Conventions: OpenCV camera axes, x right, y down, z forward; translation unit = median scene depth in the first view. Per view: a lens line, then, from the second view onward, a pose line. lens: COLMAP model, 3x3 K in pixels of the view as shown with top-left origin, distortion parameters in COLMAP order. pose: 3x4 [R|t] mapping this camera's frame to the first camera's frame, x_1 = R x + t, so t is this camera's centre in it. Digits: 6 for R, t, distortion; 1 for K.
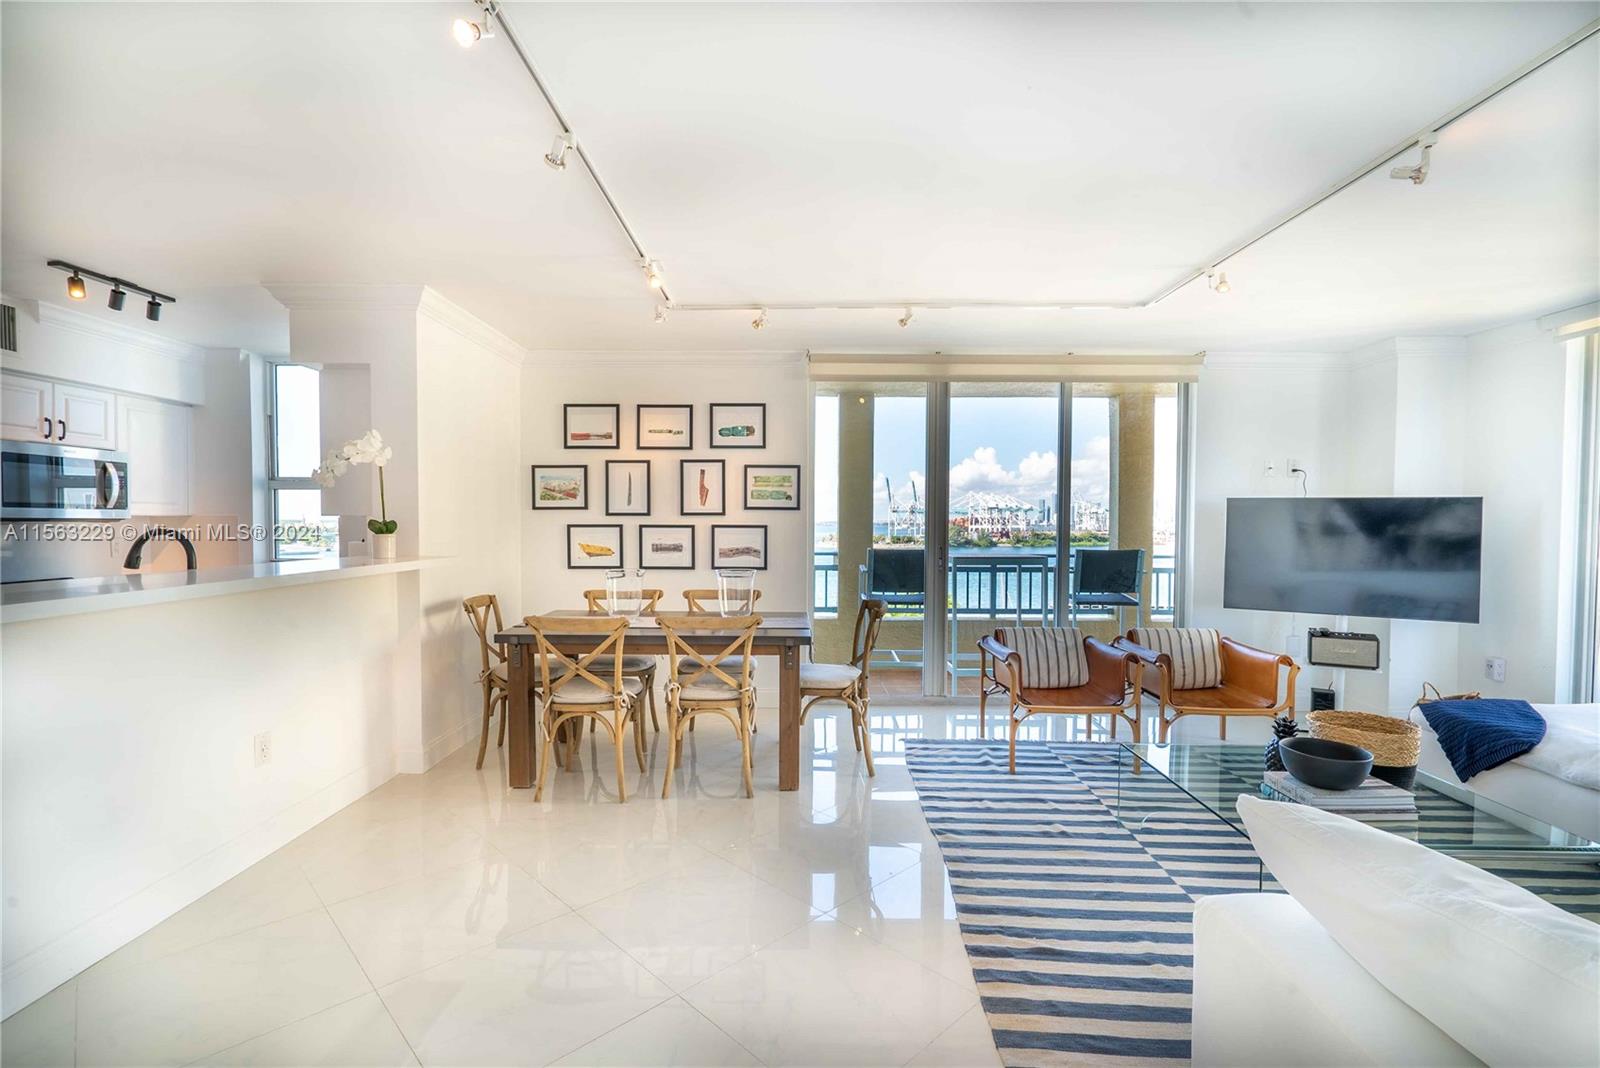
lens RADIAL K [[737.2, 0, 800.0], [0, 737.2, 534.0], [0, 0, 1]] dist [0.000830, 0.000455]
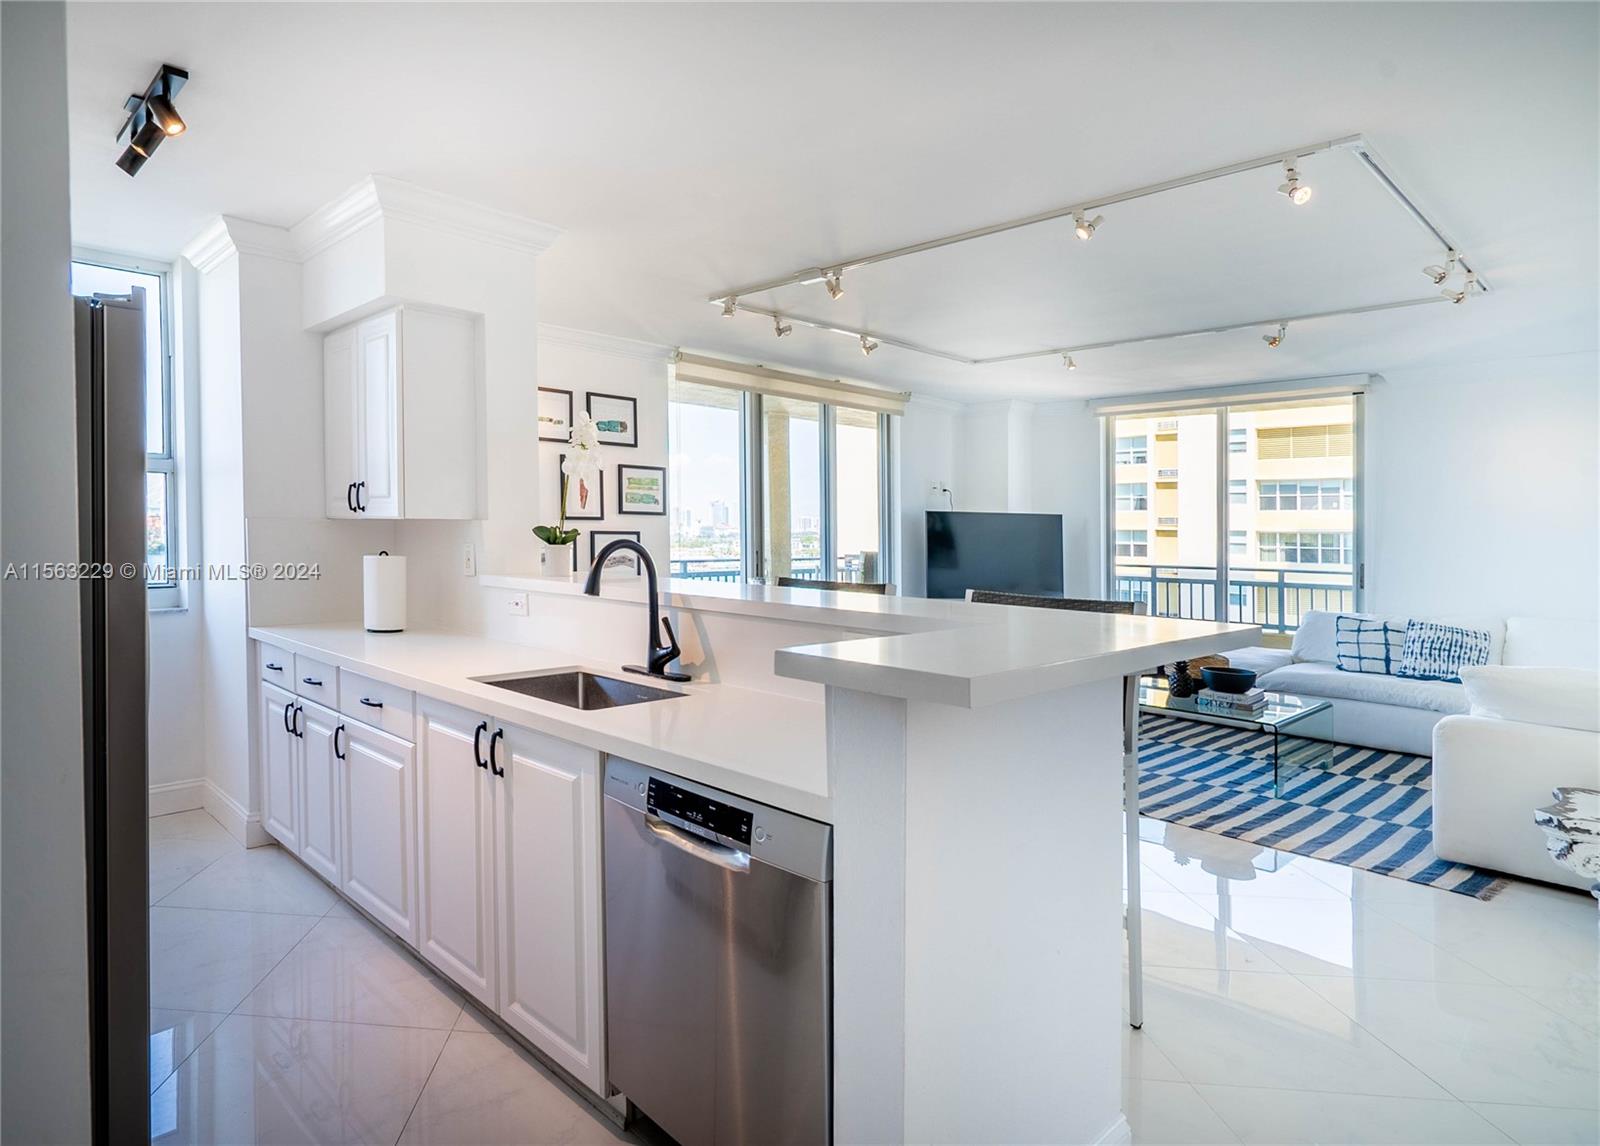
lens RADIAL K [[879.6, 0, 640.5], [0, 879.6, 518.5], [0, 0, 1]] dist [-0.001710, 0.001296]
pose [[0.762072, 0.013203, 0.647357, -0.748555], [0.000825, 0.999771, -0.021362, -0.004663], [-0.647492, 0.016813, 0.761887, 0.167693]]
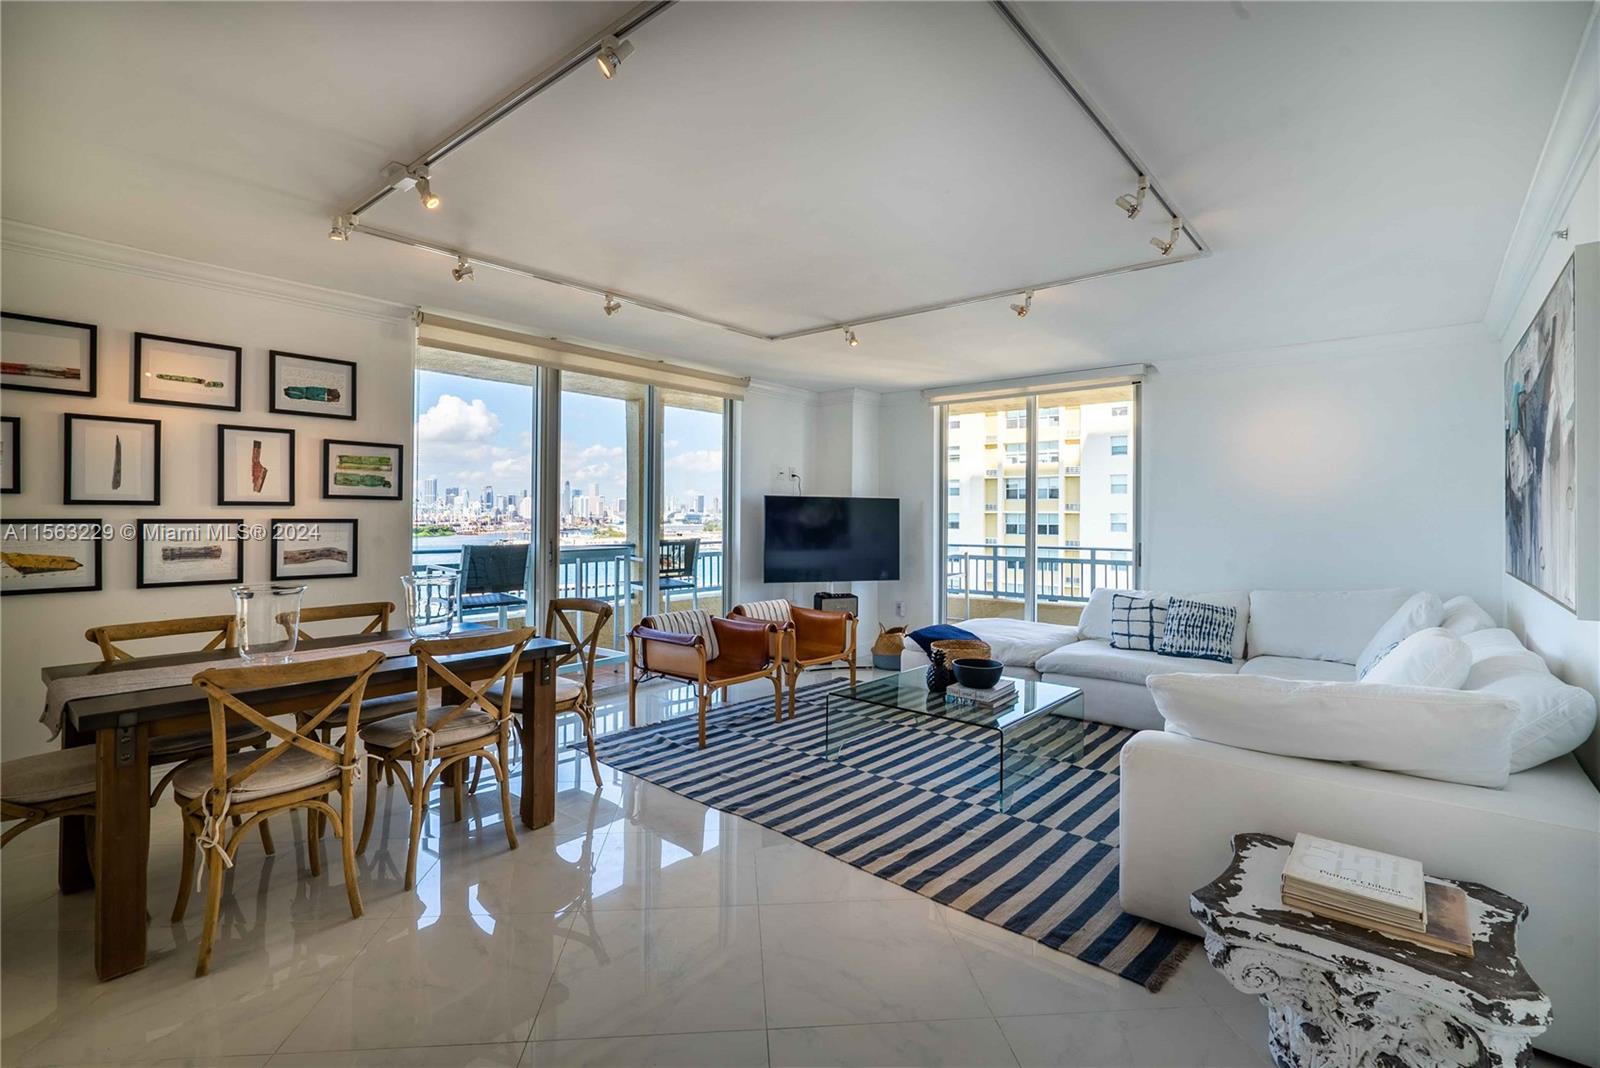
lens RADIAL K [[737.1, 0, 797.7], [0, 737.1, 505.8], [0, 0, 1]] dist [-0.000844, 0.000248]
pose [[0.634466, 0.009467, 0.772893, -0.350170], [0.011328, 0.999704, -0.021544, -0.003945], [-0.772868, 0.022424, 0.634170, 0.150448]]
